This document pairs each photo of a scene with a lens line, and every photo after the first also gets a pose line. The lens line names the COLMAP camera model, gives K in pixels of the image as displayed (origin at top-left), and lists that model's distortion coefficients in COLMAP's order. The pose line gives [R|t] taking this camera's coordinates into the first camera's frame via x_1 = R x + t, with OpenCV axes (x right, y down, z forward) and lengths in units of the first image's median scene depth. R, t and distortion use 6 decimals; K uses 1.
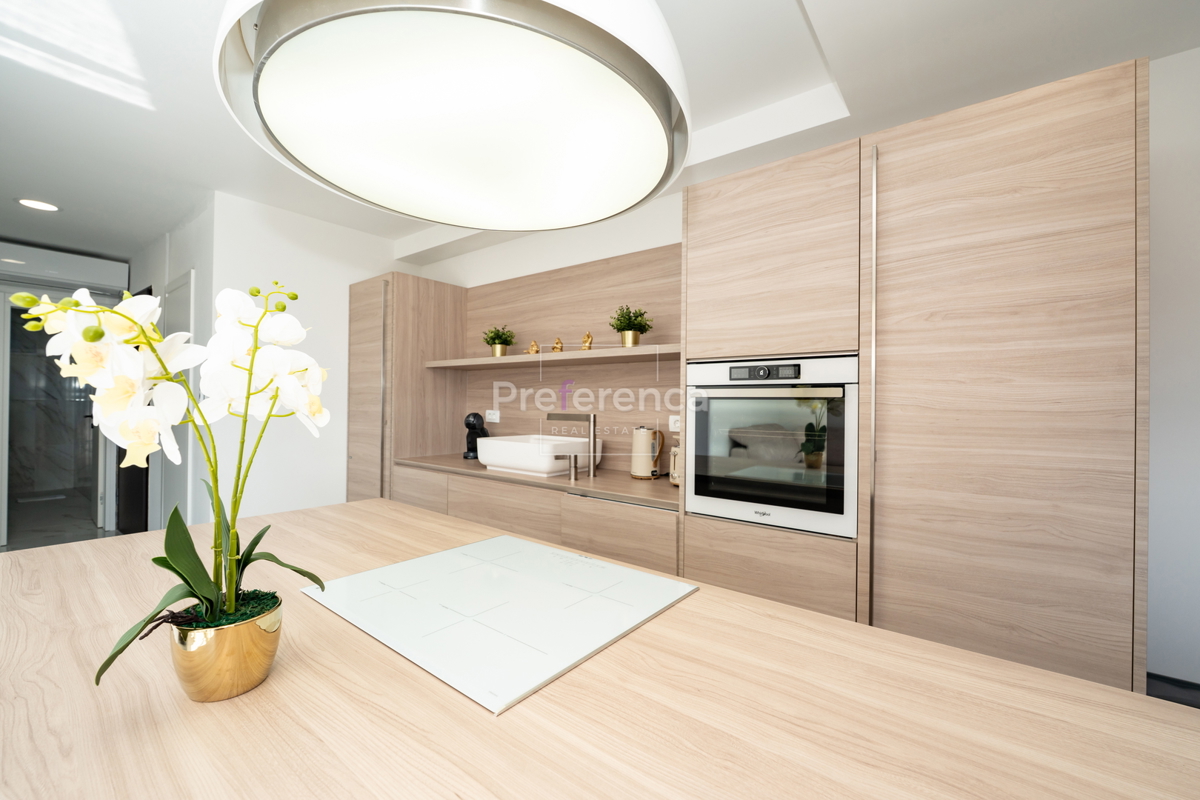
lens RADIAL K [[482.4, 0, 604.8], [0, 482.4, 401.5], [0, 0, 1]] dist [-0.000336, -0.008181]
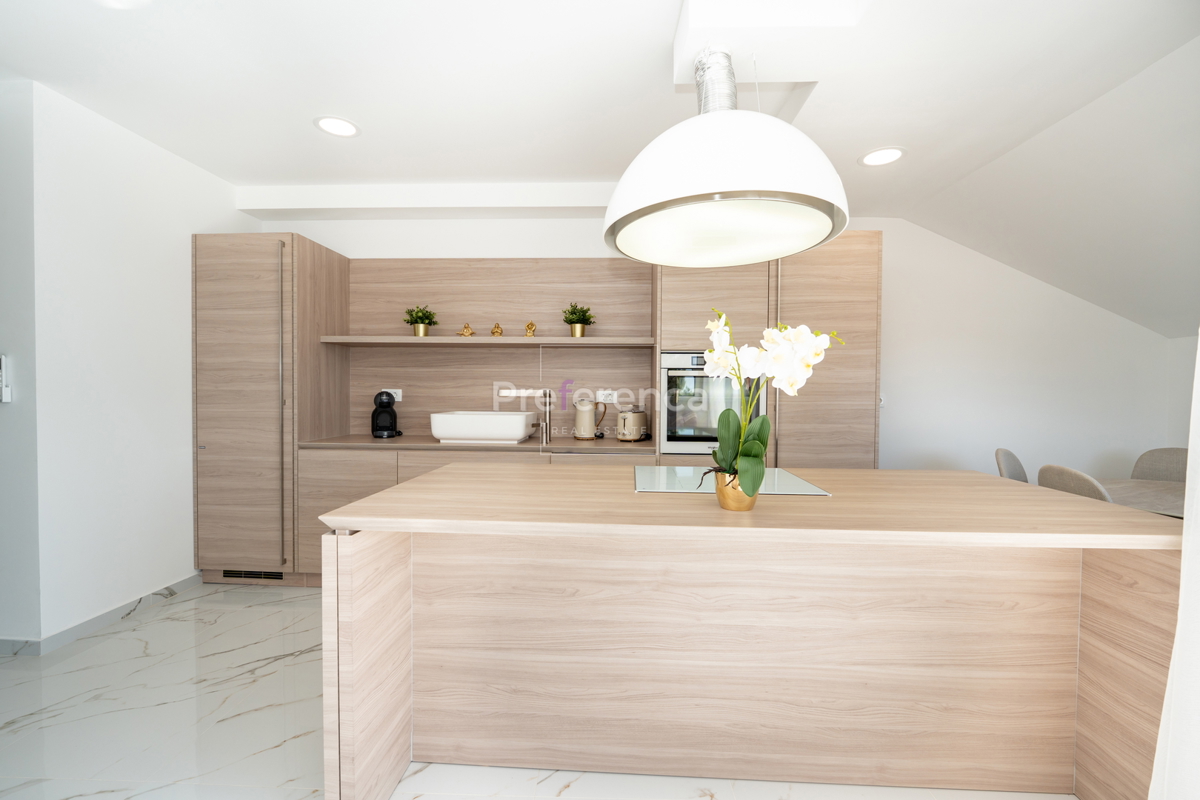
lens RADIAL K [[497.8, 0, 602.6], [0, 497.8, 400.3], [0, 0, 1]] dist [-0.007607, -0.000582]
pose [[0.820410, -0.015633, 0.571561, -0.846385], [-0.000565, 0.999604, 0.028152, 0.022819], [-0.571775, -0.023419, 0.820076, -0.144911]]
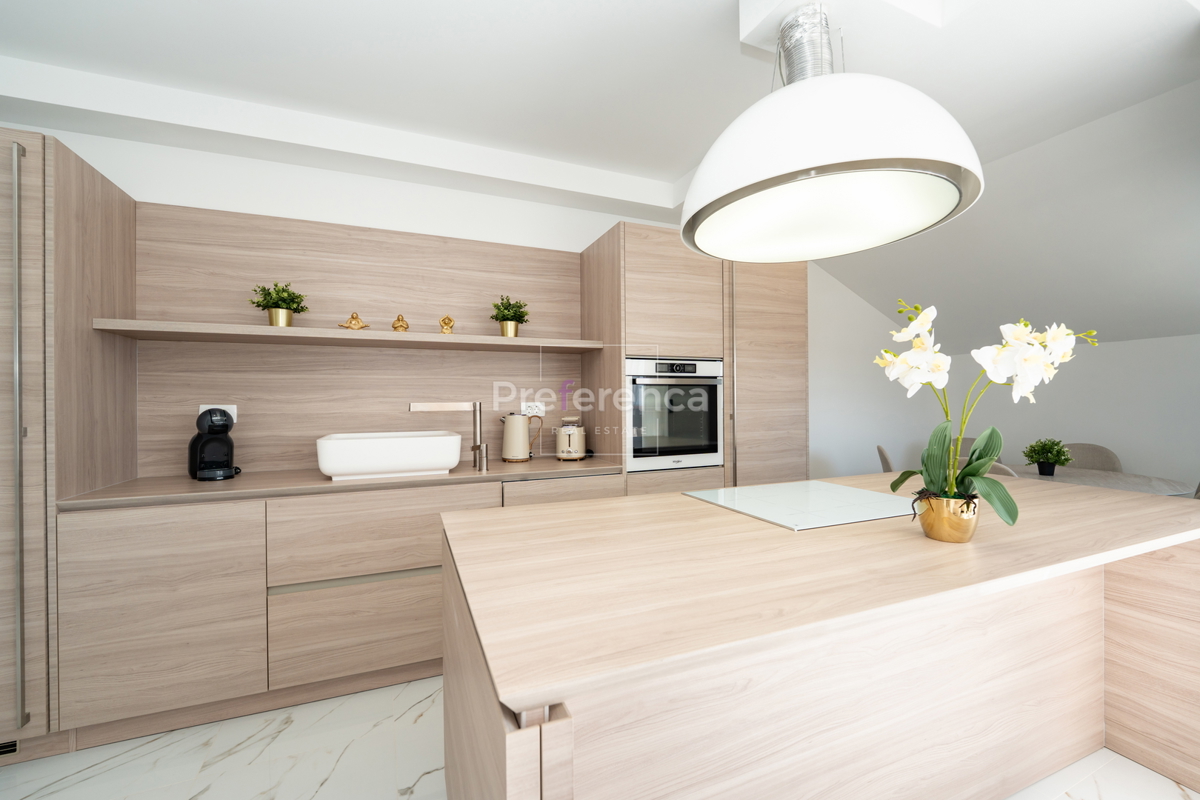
lens RADIAL K [[483.2, 0, 597.8], [0, 483.2, 399.7], [0, 0, 1]] dist [-0.012412, 0.000822]
pose [[0.498632, -0.013256, 0.866712, -0.996249], [0.010767, 0.999901, 0.009099, 0.020346], [-0.866747, 0.004795, 0.498726, 0.418111]]
